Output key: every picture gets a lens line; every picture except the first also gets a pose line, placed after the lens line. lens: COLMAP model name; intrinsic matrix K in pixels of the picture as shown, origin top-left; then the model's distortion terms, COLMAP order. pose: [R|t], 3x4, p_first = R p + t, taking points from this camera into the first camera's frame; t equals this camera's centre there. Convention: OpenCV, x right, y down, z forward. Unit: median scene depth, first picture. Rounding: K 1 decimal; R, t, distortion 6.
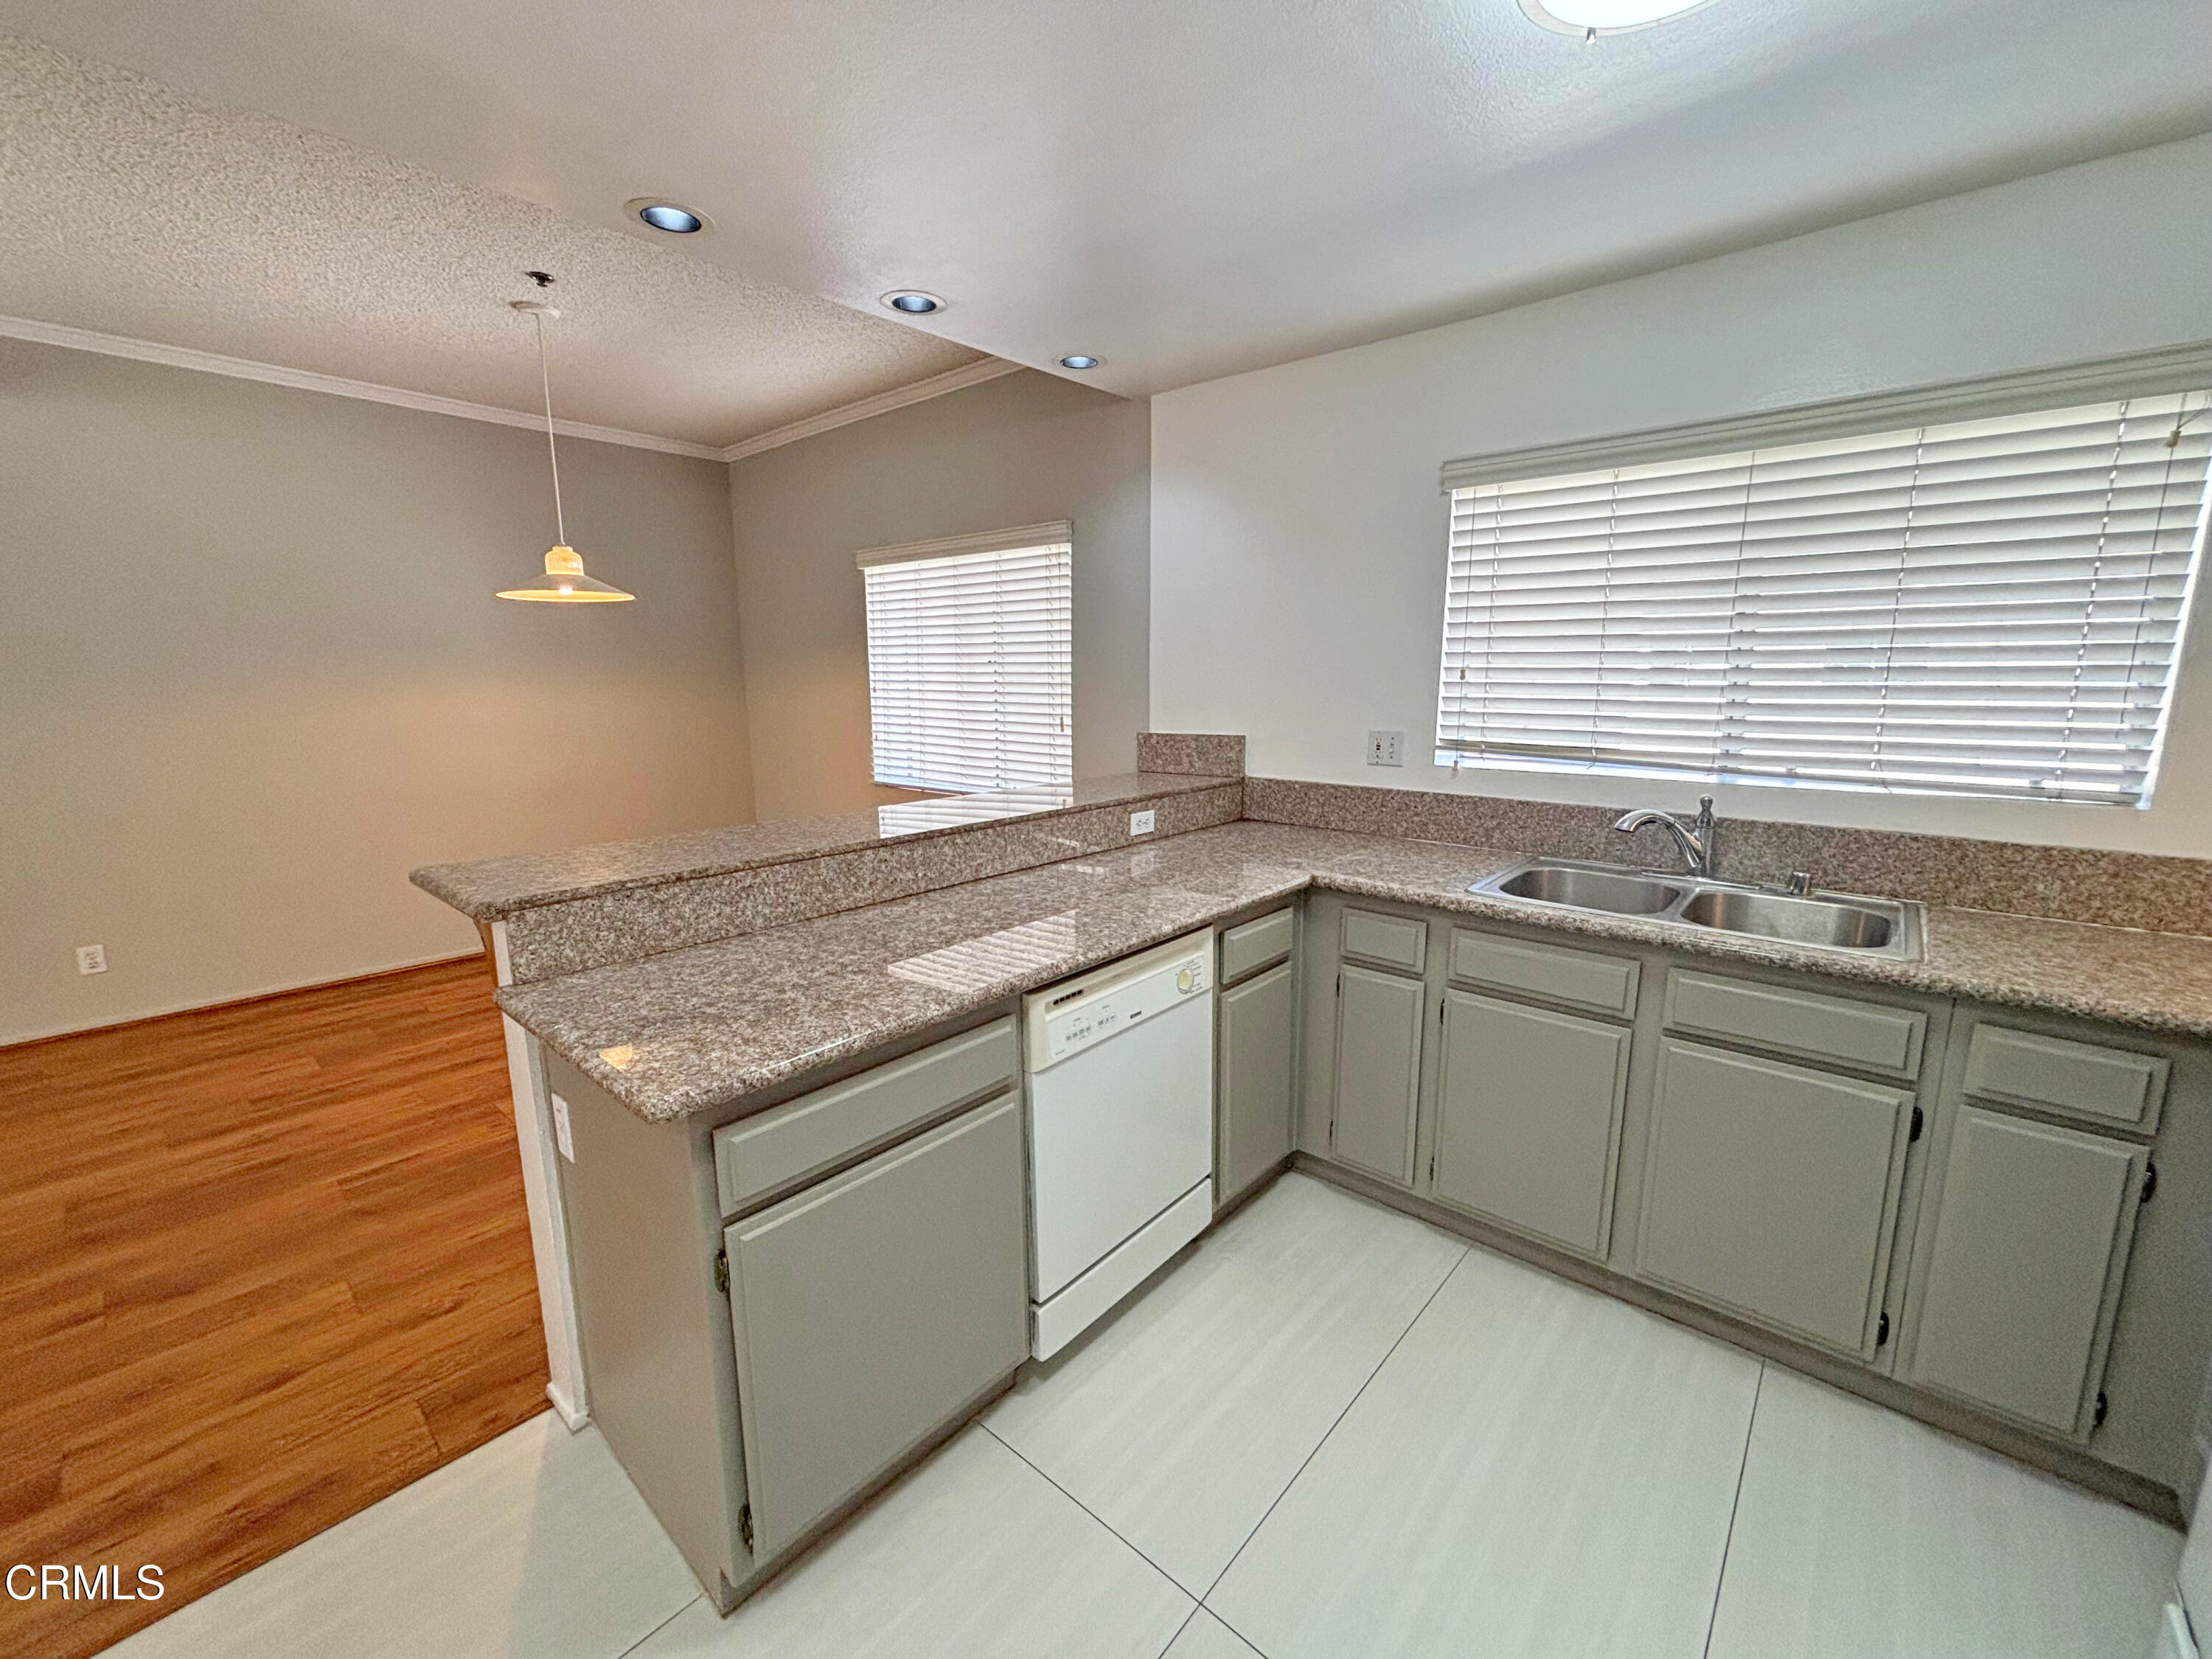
lens RADIAL K [[885.7, 0, 1112.8], [0, 885.7, 837.9], [0, 0, 1]] dist [0.018255, -0.008172]
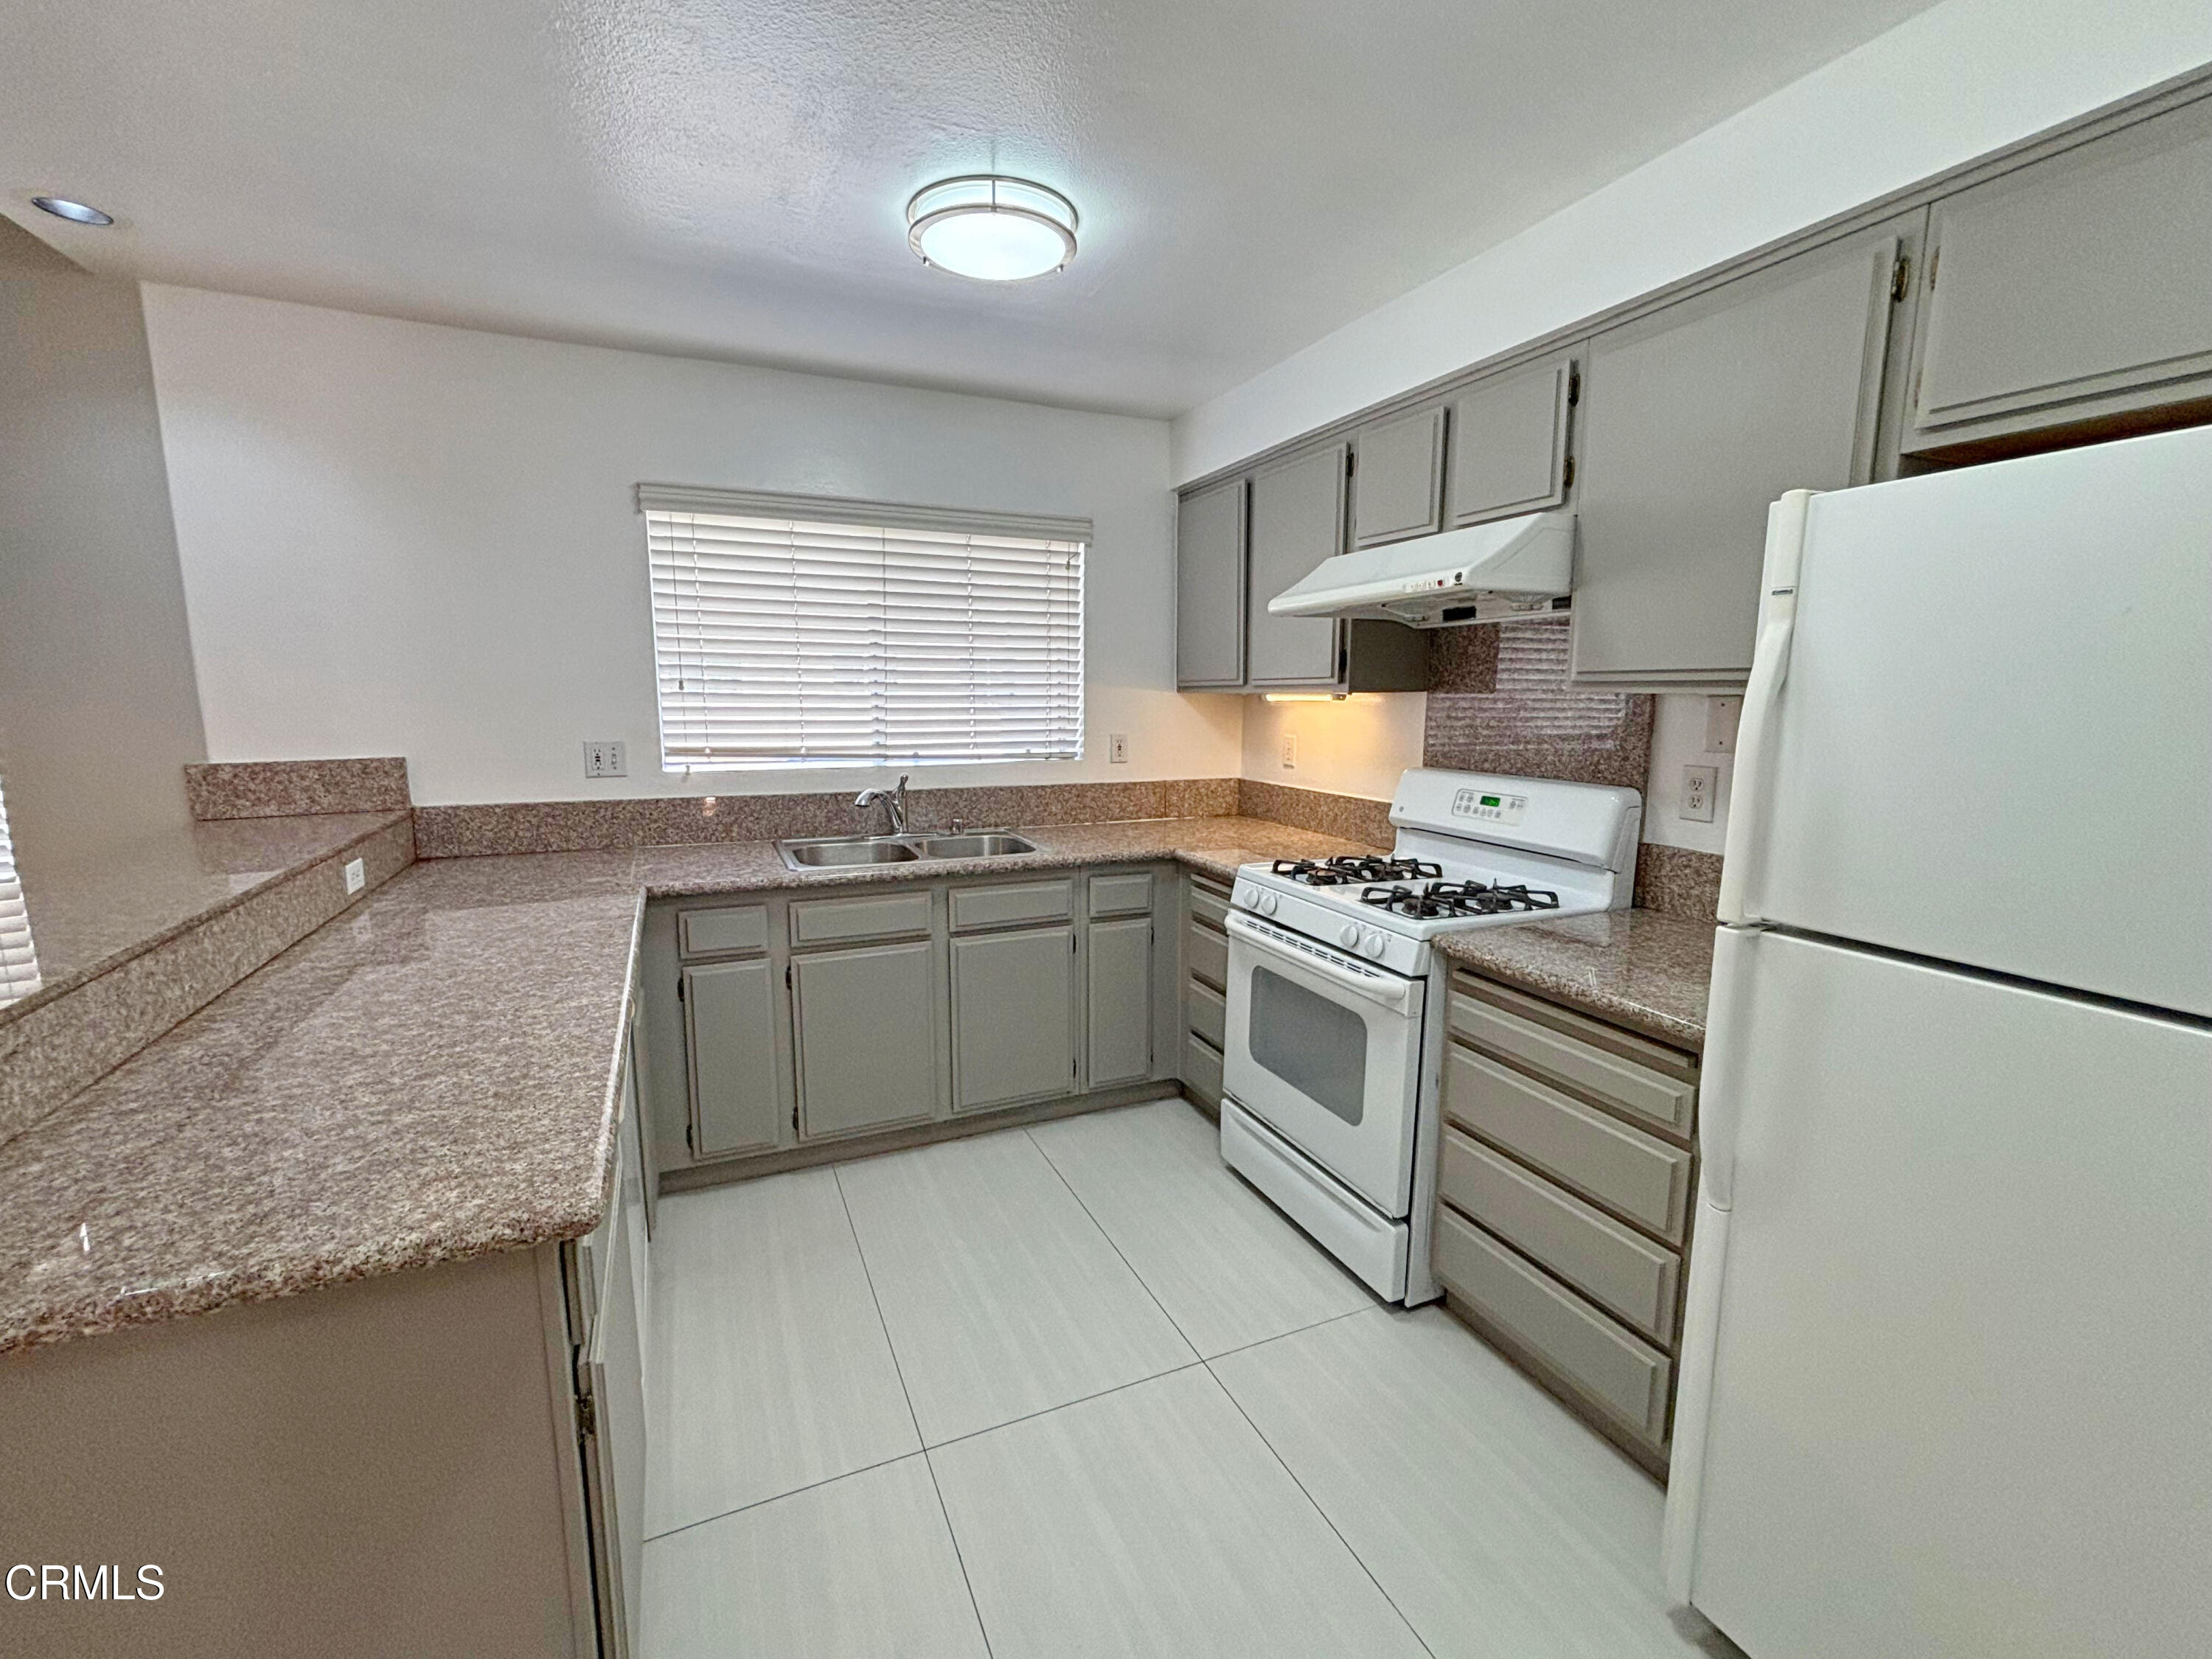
lens RADIAL K [[951.8, 0, 1106.0], [0, 951.8, 829.5], [0, 0, 1]] dist [0.000648, 0.000401]
pose [[0.421541, -0.130591, 0.897357, -0.571174], [0.156696, 0.985180, 0.069762, -0.016649], [-0.893168, 0.111205, 0.435757, 0.081662]]
